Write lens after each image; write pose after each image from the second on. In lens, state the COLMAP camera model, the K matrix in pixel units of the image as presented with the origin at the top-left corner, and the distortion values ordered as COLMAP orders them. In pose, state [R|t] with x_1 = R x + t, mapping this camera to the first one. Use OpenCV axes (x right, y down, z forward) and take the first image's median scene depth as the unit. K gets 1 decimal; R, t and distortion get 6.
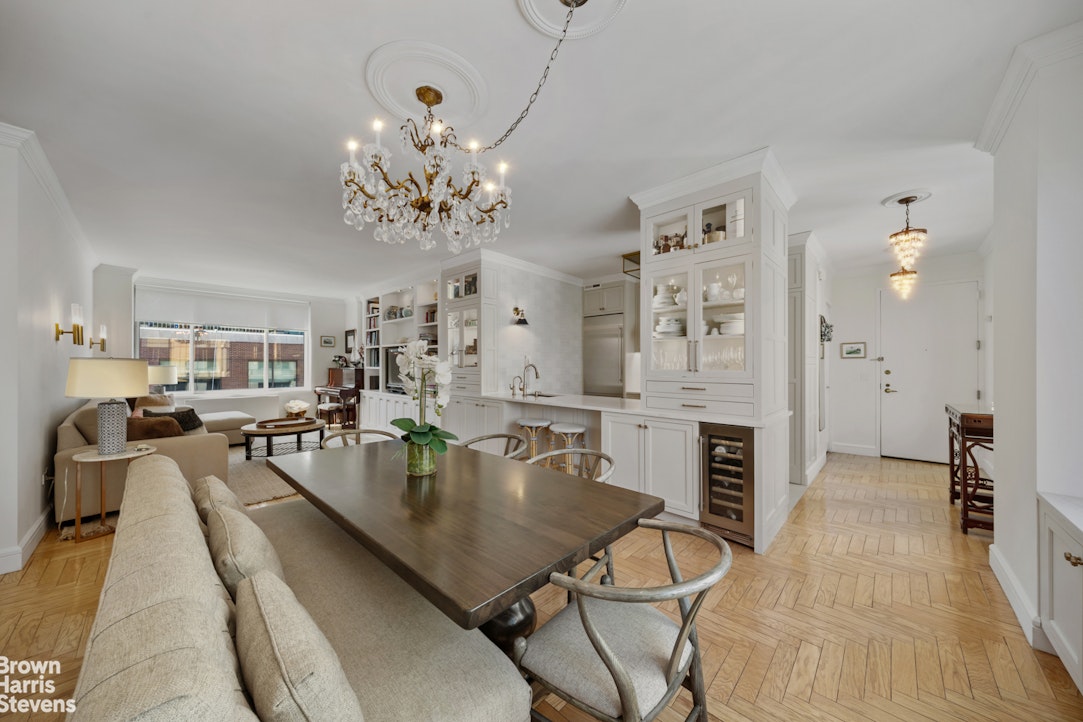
lens RADIAL K [[368.0, 0, 540.9], [0, 368.0, 361.4], [0, 0, 1]] dist [-0.000556, -0.000022]
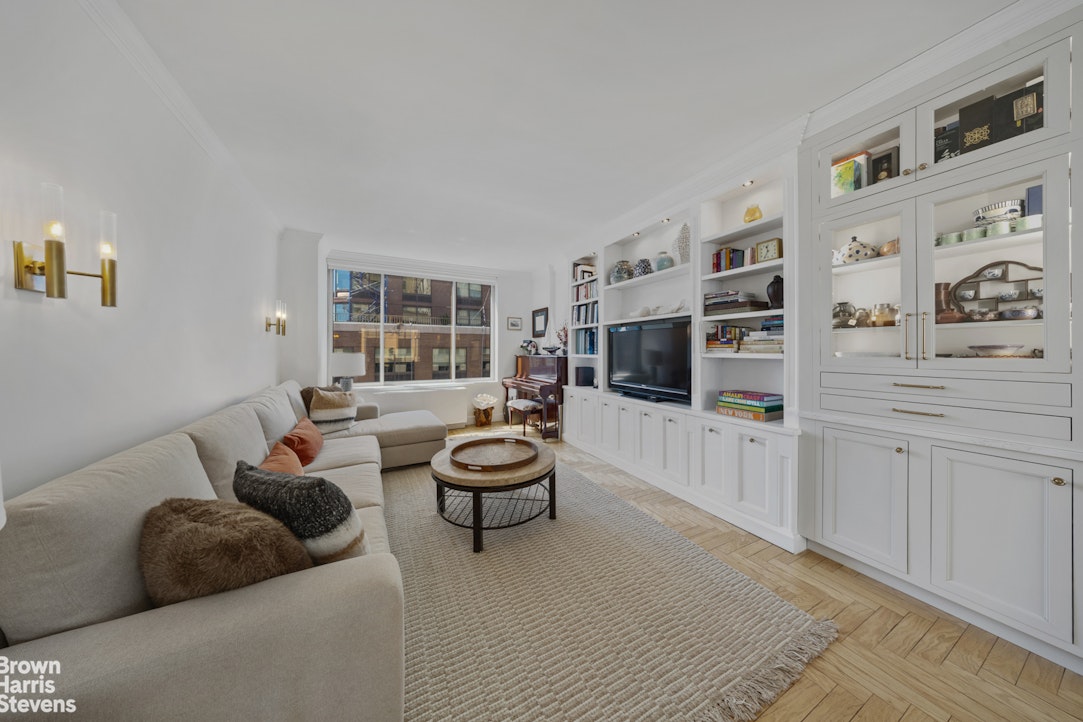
lens RADIAL K [[332.0, 0, 552.8], [0, 332.0, 347.1], [0, 0, 1]] dist [-0.000103, -0.000033]
pose [[0.948027, -0.005391, -0.318143, -0.298384], [0.004532, 0.999984, -0.003441, 0.002402], [0.318156, 0.001820, 0.948036, 0.363104]]
